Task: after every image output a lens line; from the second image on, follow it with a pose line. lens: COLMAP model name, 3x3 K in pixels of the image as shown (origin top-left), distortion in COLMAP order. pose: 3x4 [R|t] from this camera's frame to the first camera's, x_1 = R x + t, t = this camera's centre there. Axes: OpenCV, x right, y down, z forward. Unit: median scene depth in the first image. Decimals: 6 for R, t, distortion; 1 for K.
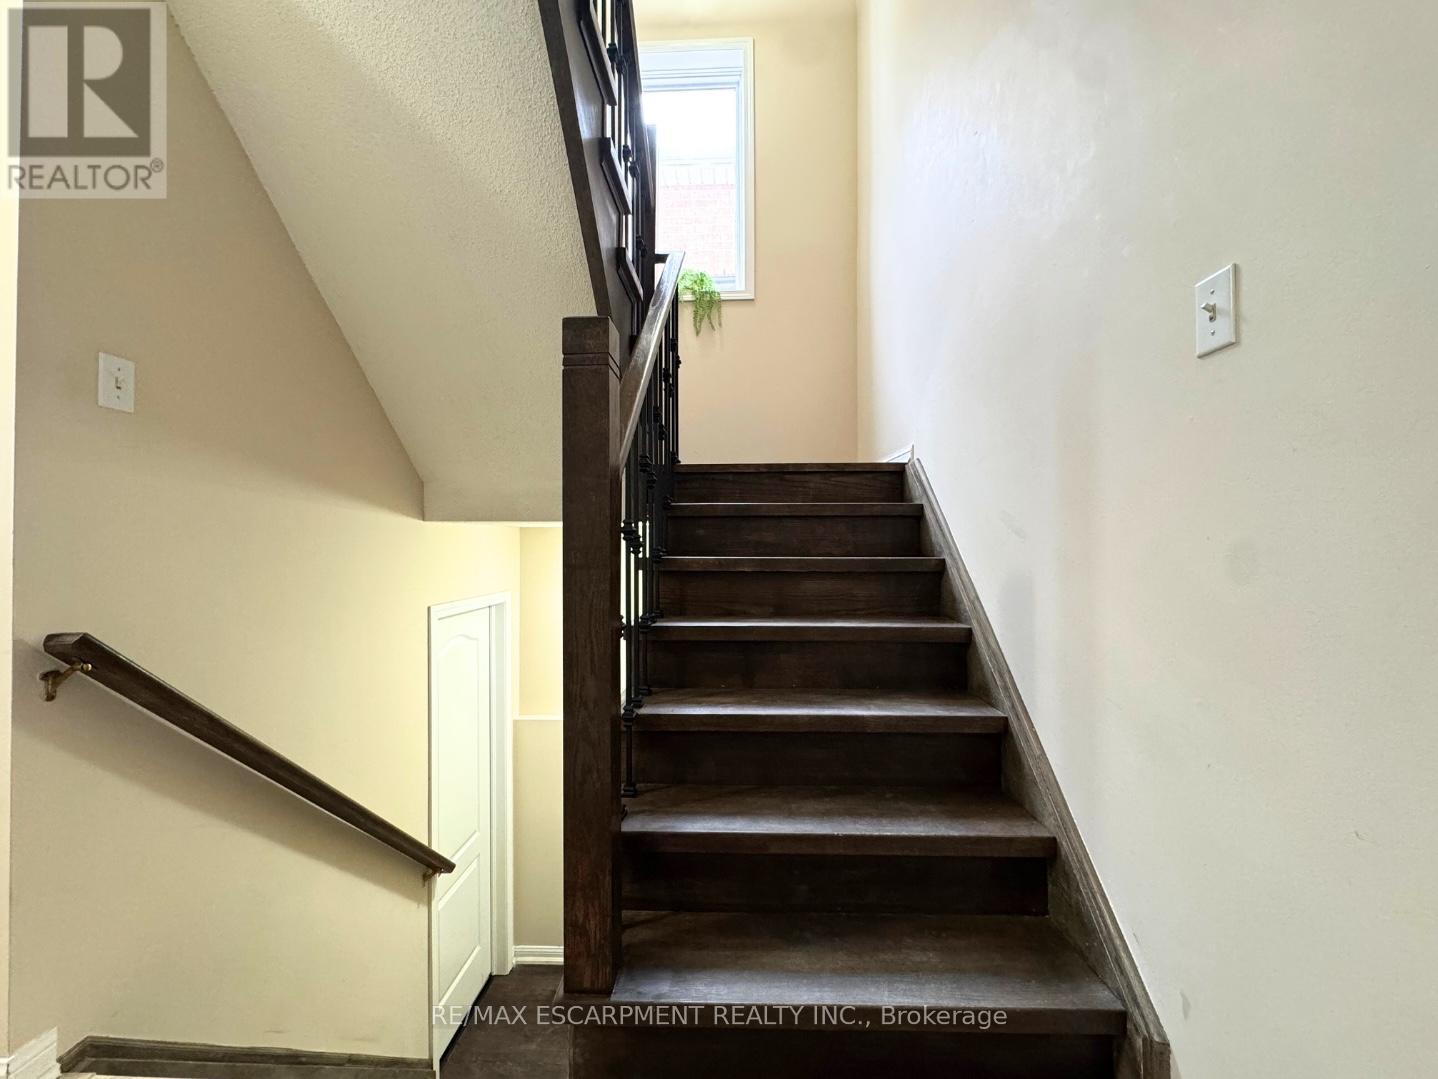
lens RADIAL K [[571.8, 0, 721.1], [0, 571.8, 540.5], [0, 0, 1]] dist [0.001033, 0.000025]
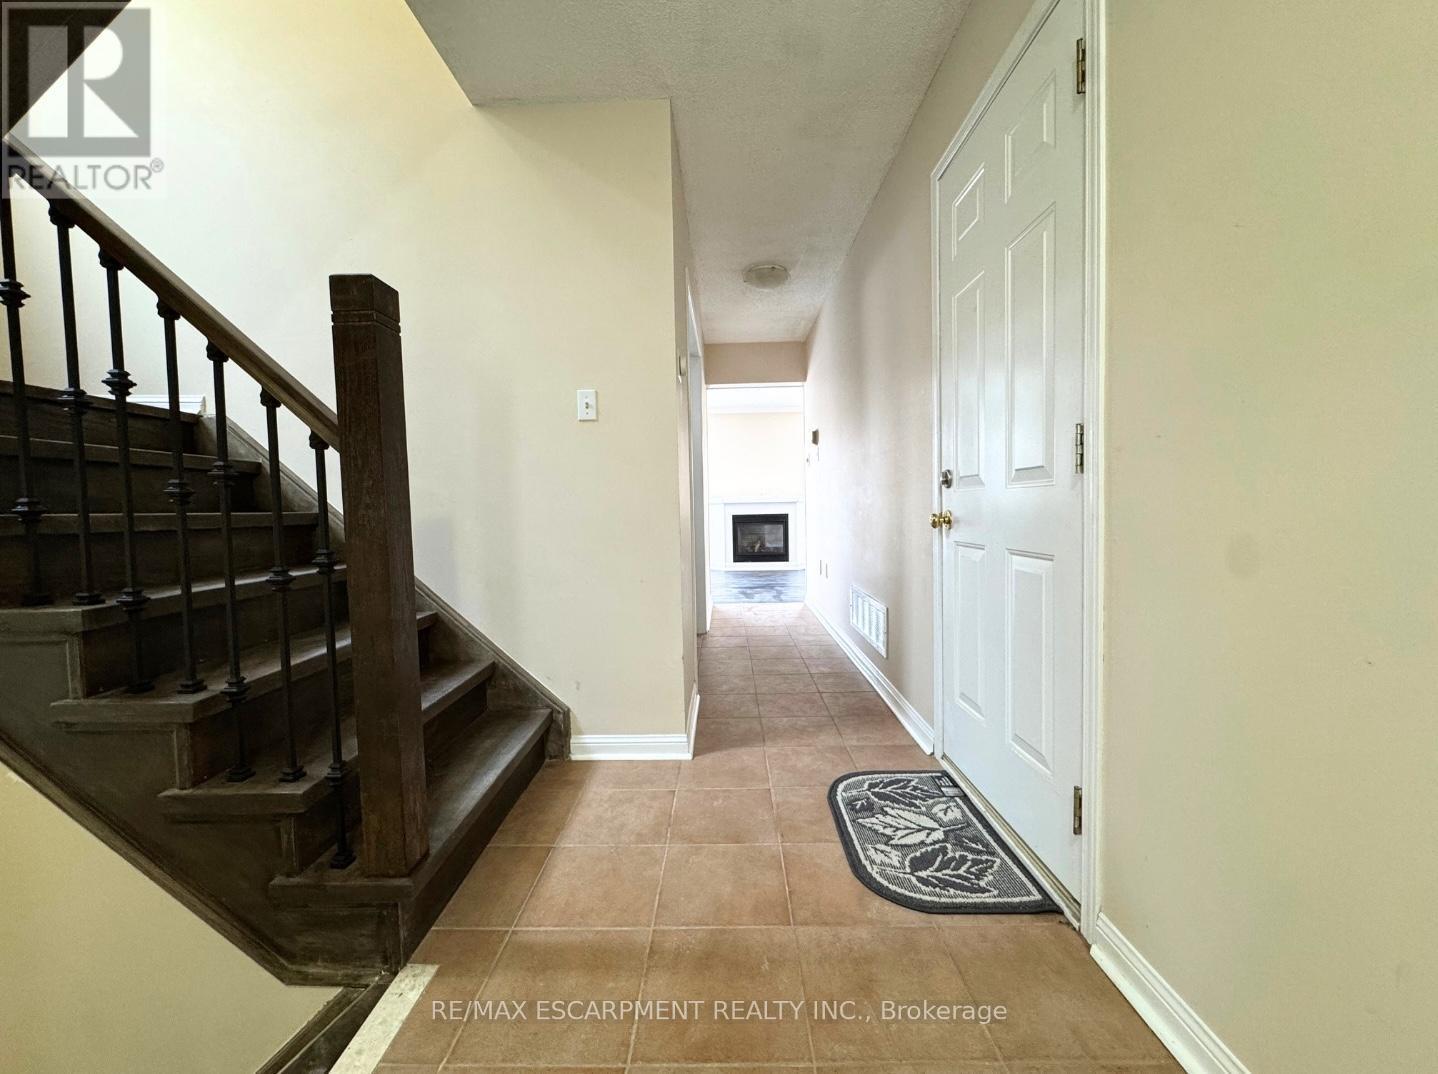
lens RADIAL K [[571.8, 0, 719.5], [0, 571.8, 533.6], [0, 0, 1]] dist [0.001033, 0.000025]
pose [[-0.025984, -0.045621, 0.998621, -1.306792], [0.009345, 0.998903, 0.045877, 0.047094], [-0.999619, 0.010524, -0.025529, 0.362501]]
